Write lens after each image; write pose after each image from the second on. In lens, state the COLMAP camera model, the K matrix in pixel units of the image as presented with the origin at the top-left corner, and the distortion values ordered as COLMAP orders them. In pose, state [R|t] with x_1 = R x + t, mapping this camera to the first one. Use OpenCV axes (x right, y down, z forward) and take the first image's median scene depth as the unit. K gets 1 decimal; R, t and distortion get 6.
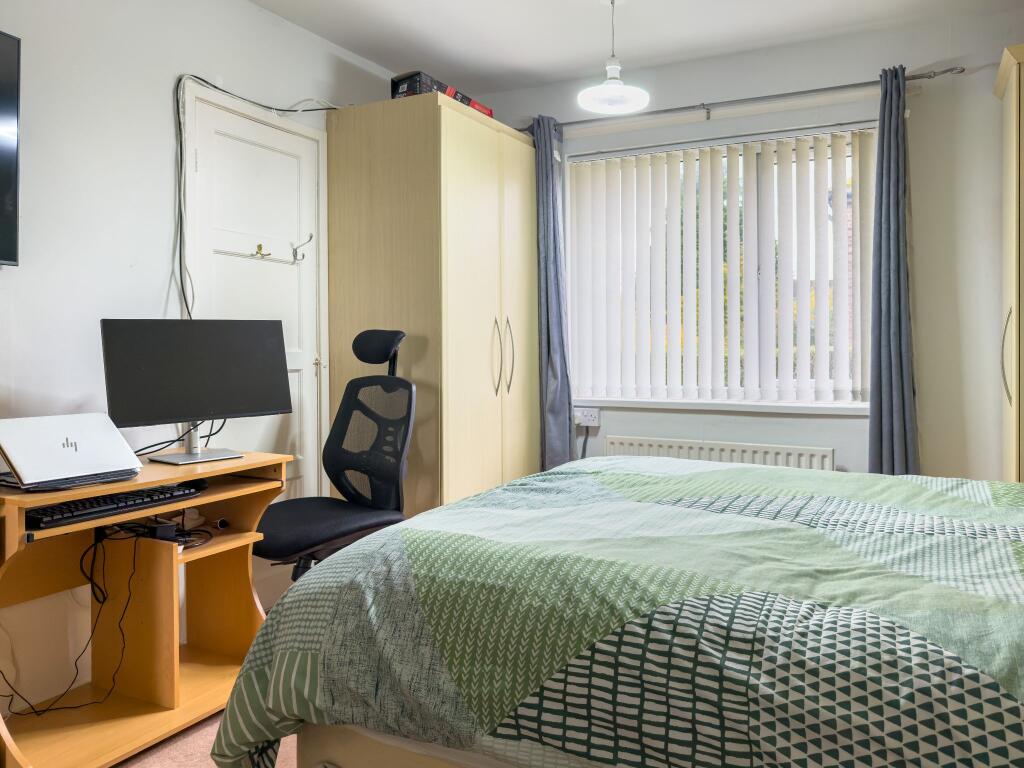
lens RADIAL K [[830.6, 0, 512.0], [0, 830.6, 384.0], [0, 0, 1]] dist [0.003086, -0.005826]
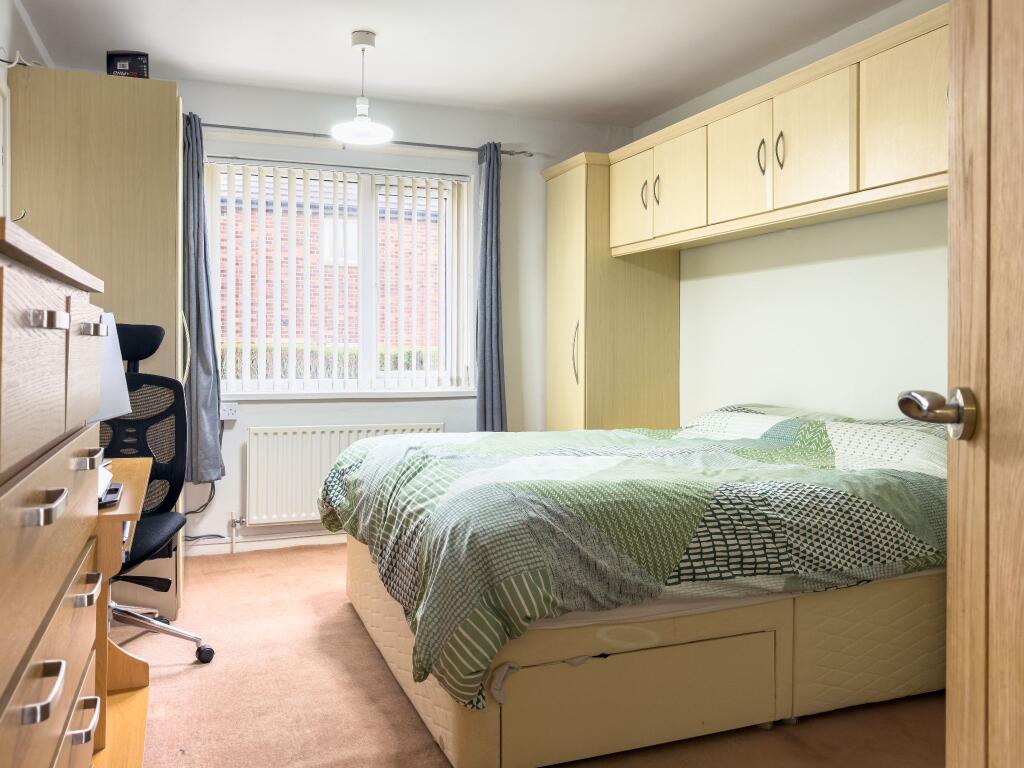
lens RADIAL K [[830.6, 0, 512.0], [0, 830.6, 384.0], [0, 0, 1]] dist [0.003086, -0.005826]
pose [[0.673511, -0.029024, 0.738608, -0.862215], [0.027107, 0.999527, 0.014559, 0.000562], [-0.738680, 0.010216, 0.673978, 0.080861]]
